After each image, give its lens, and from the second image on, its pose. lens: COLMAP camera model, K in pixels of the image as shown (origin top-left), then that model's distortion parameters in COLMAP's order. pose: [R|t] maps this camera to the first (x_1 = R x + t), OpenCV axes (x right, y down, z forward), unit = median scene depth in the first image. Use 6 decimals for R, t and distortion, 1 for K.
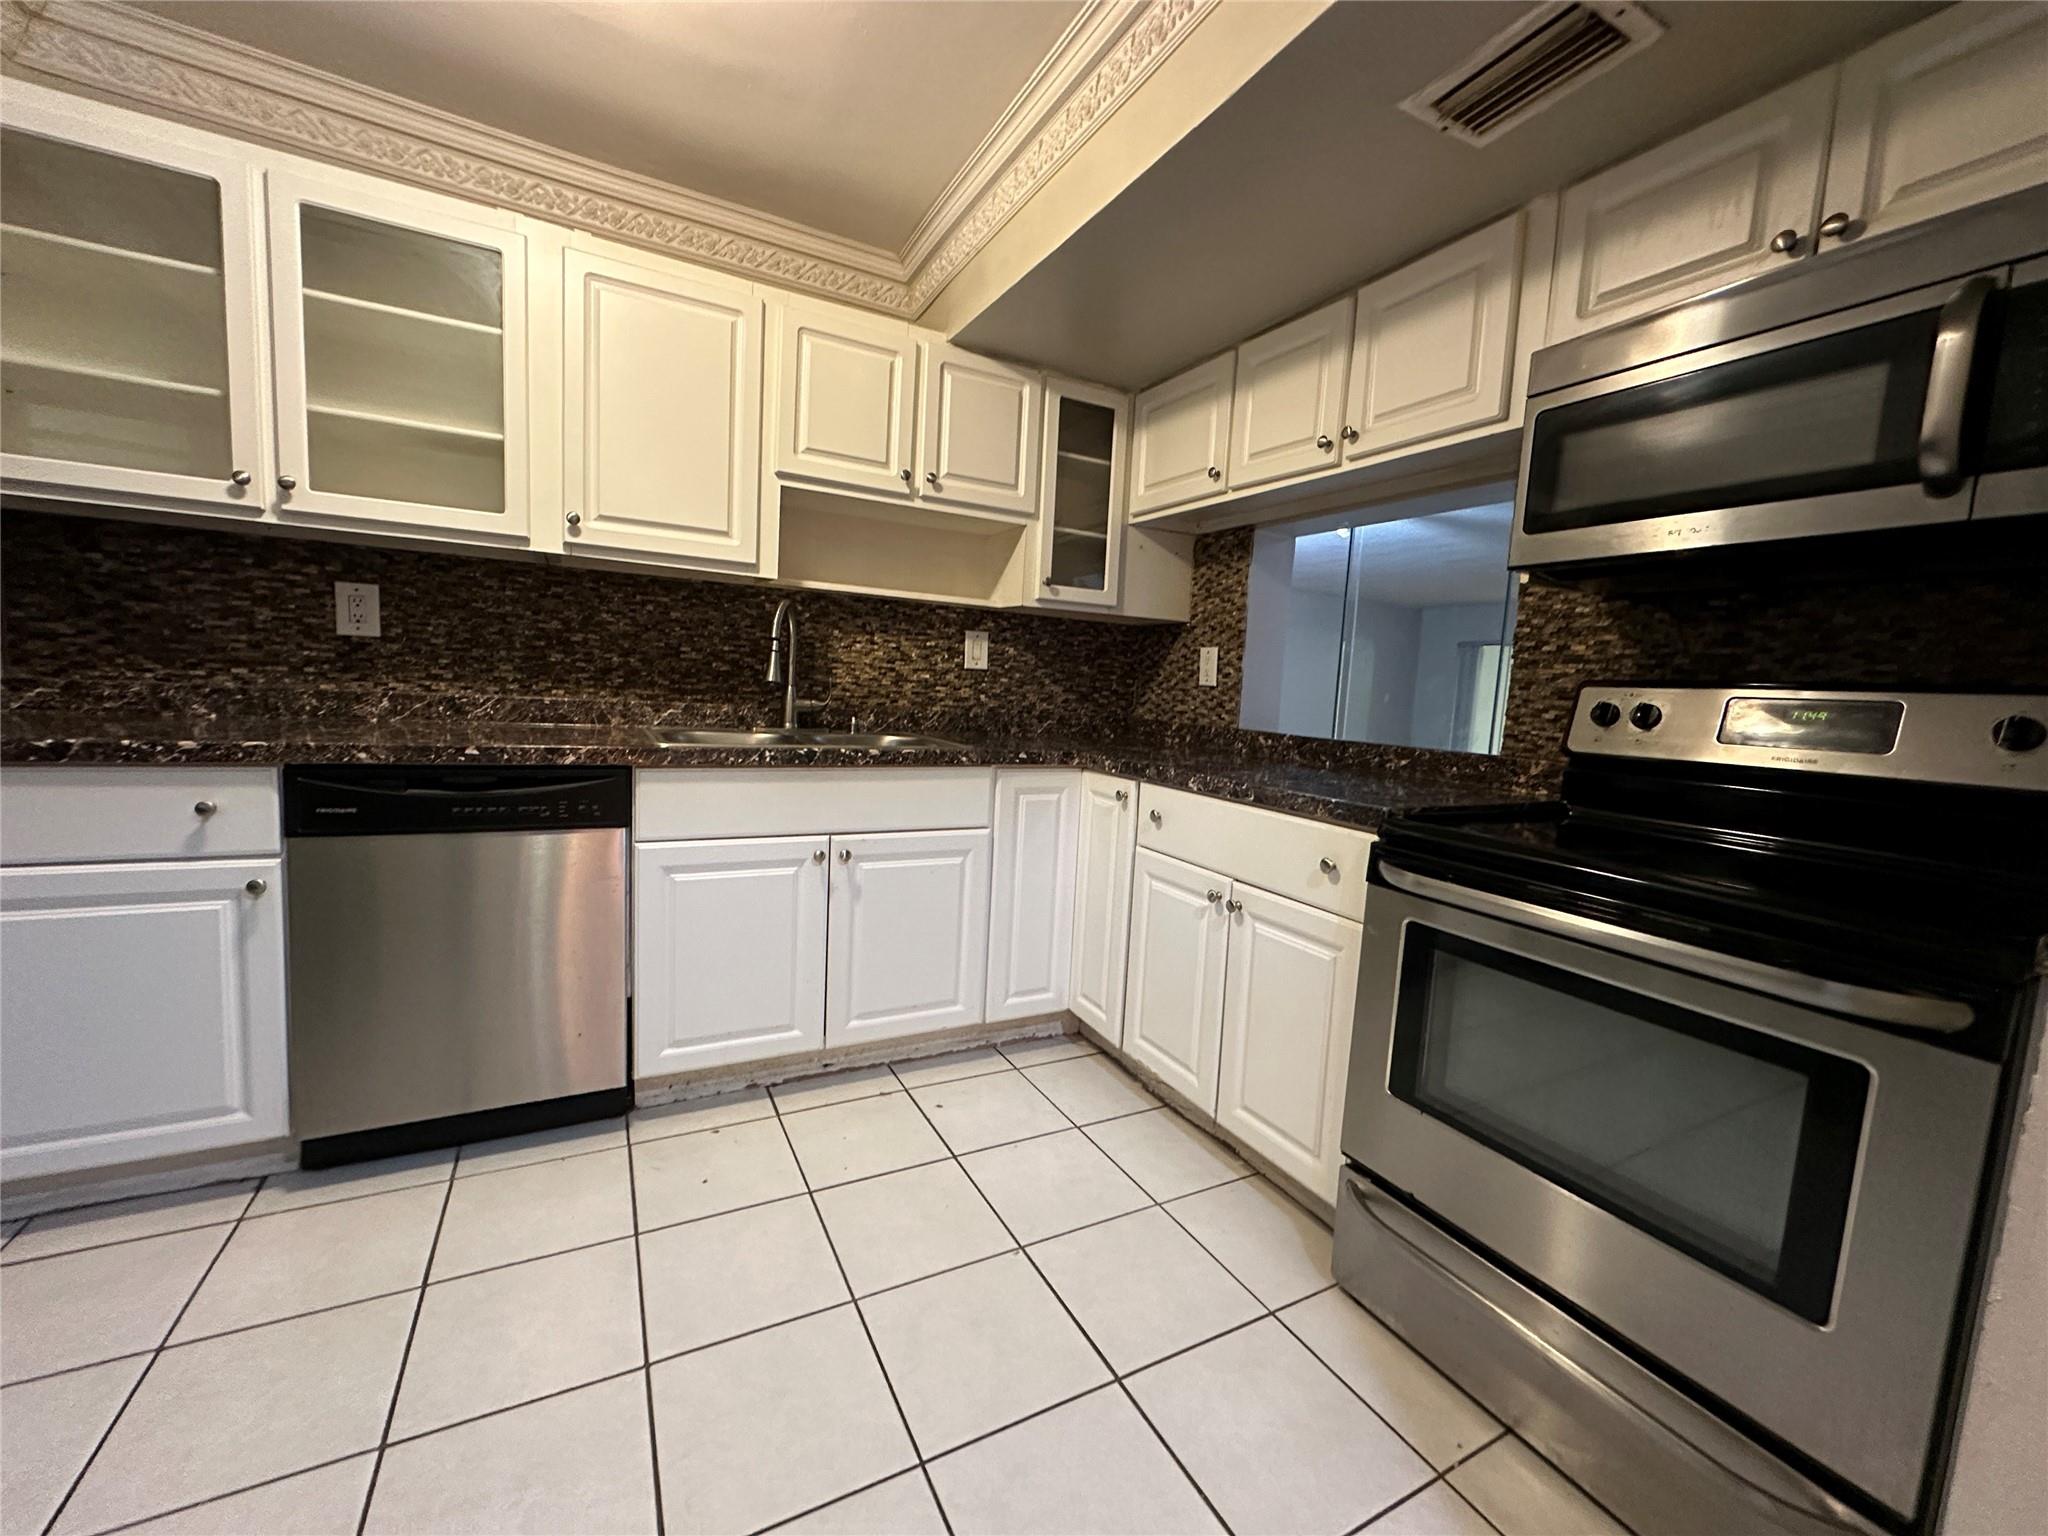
lens RADIAL K [[814.6, 0, 1025.4], [0, 814.6, 765.0], [0, 0, 1]] dist [-0.001687, 0.000752]
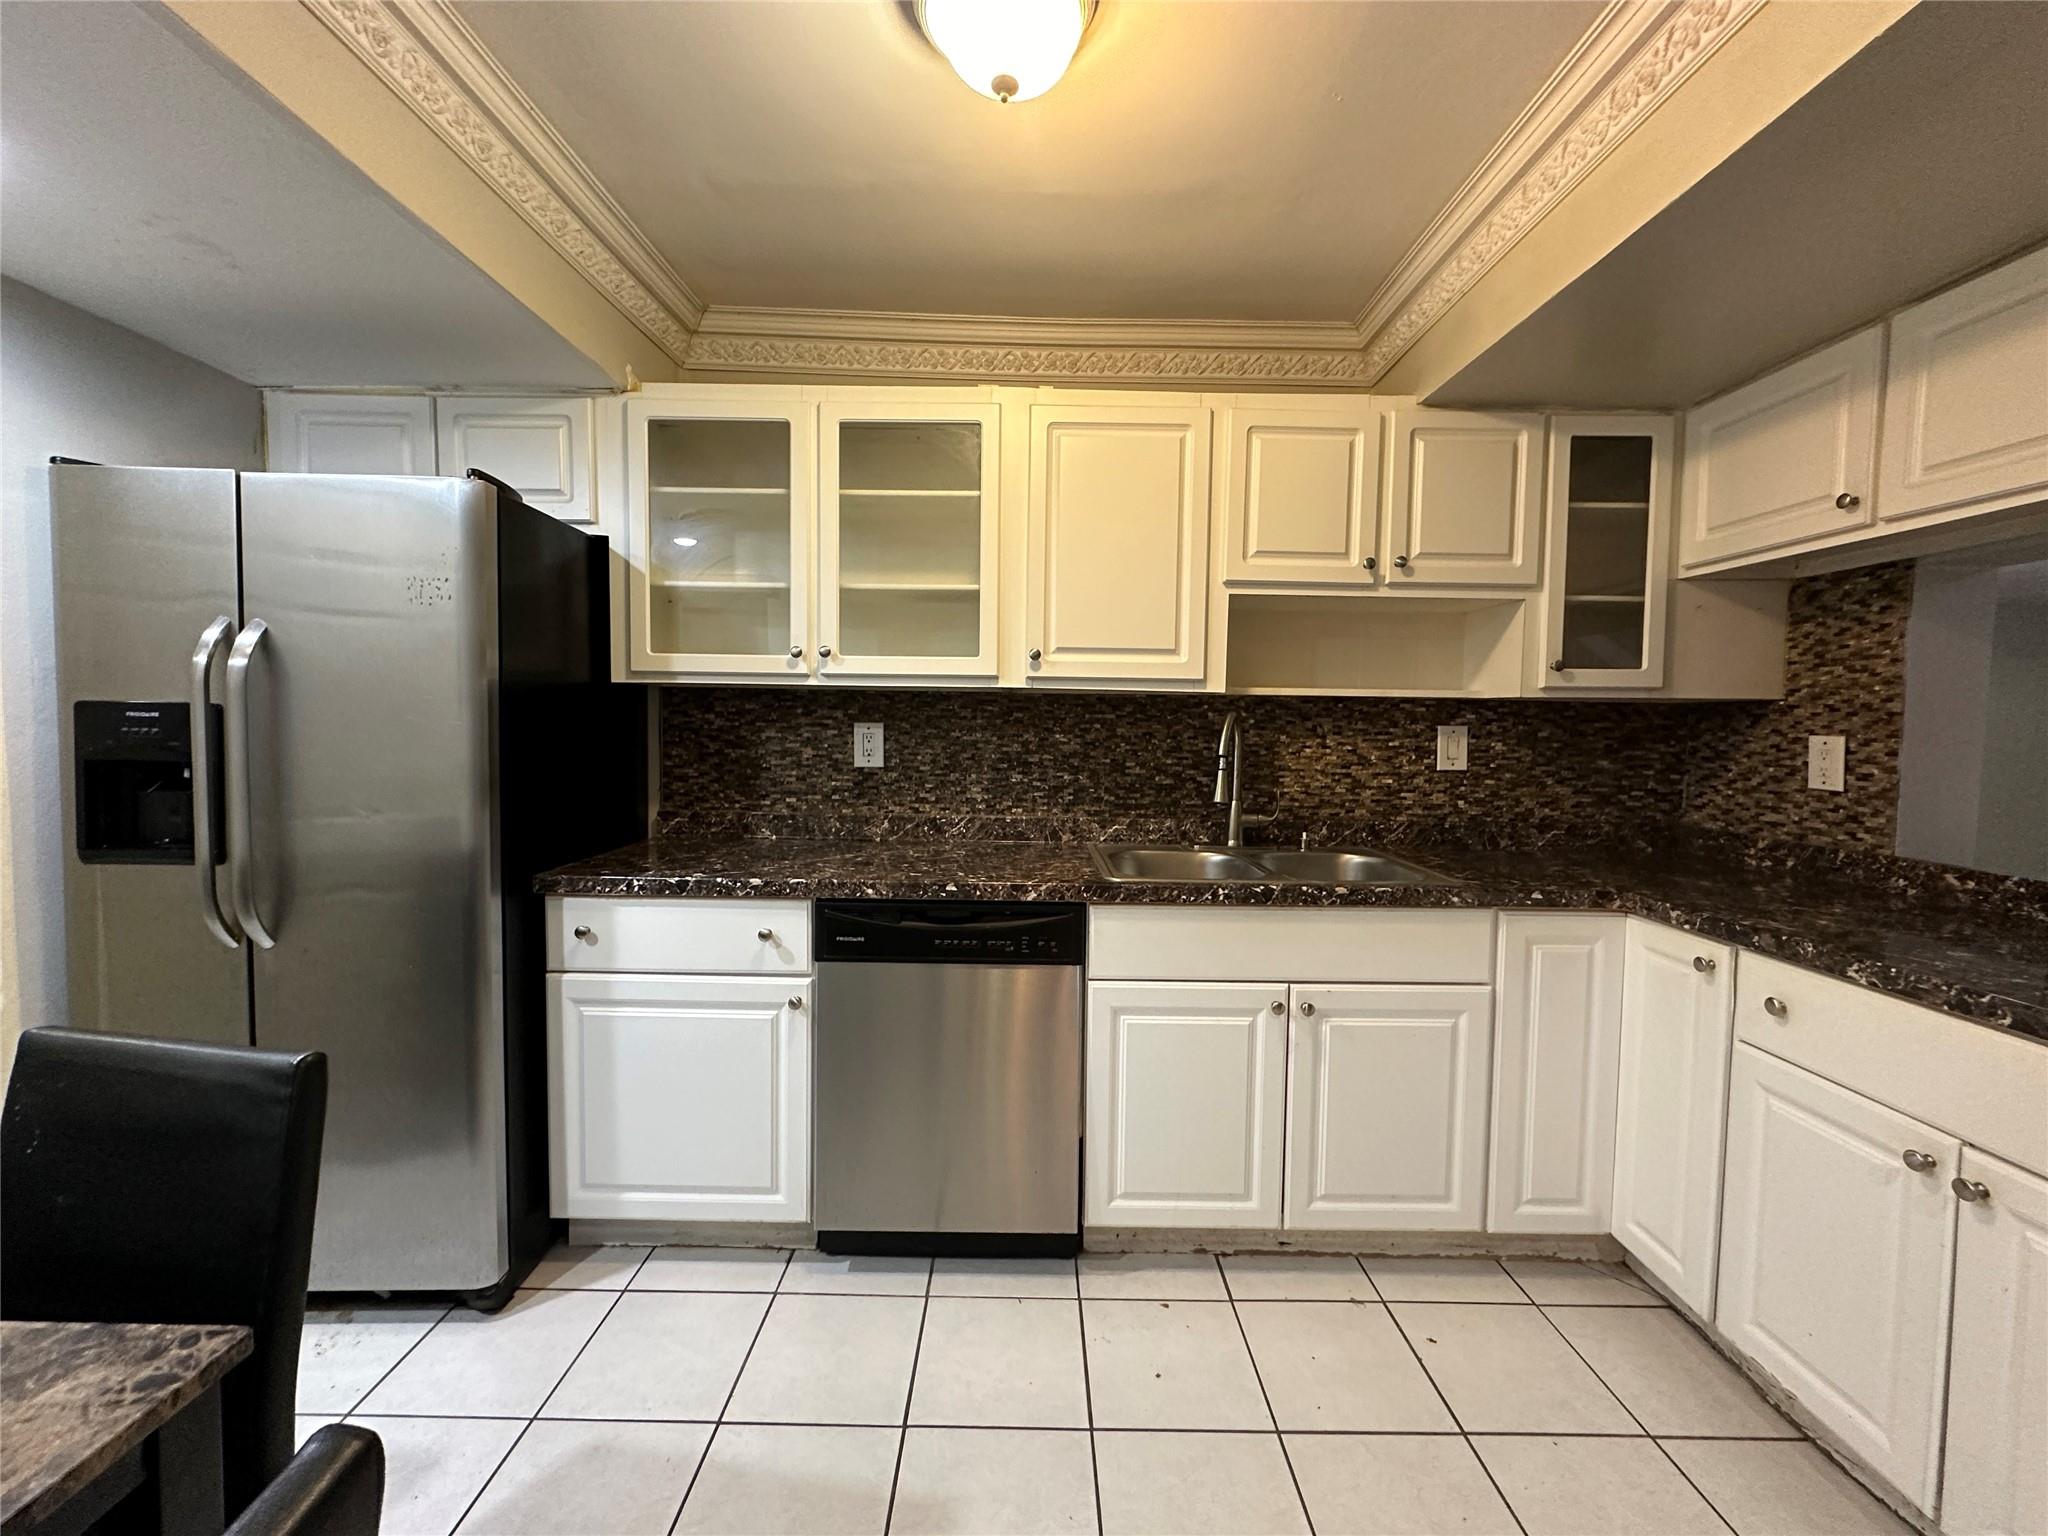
lens RADIAL K [[814.6, 0, 1028.7], [0, 814.6, 763.1], [0, 0, 1]] dist [-0.001687, 0.000752]
pose [[0.883474, -0.019615, -0.468070, -0.069457], [-0.011962, 0.997853, -0.064393, -0.086906], [0.468328, 0.062489, 0.881342, 0.077517]]
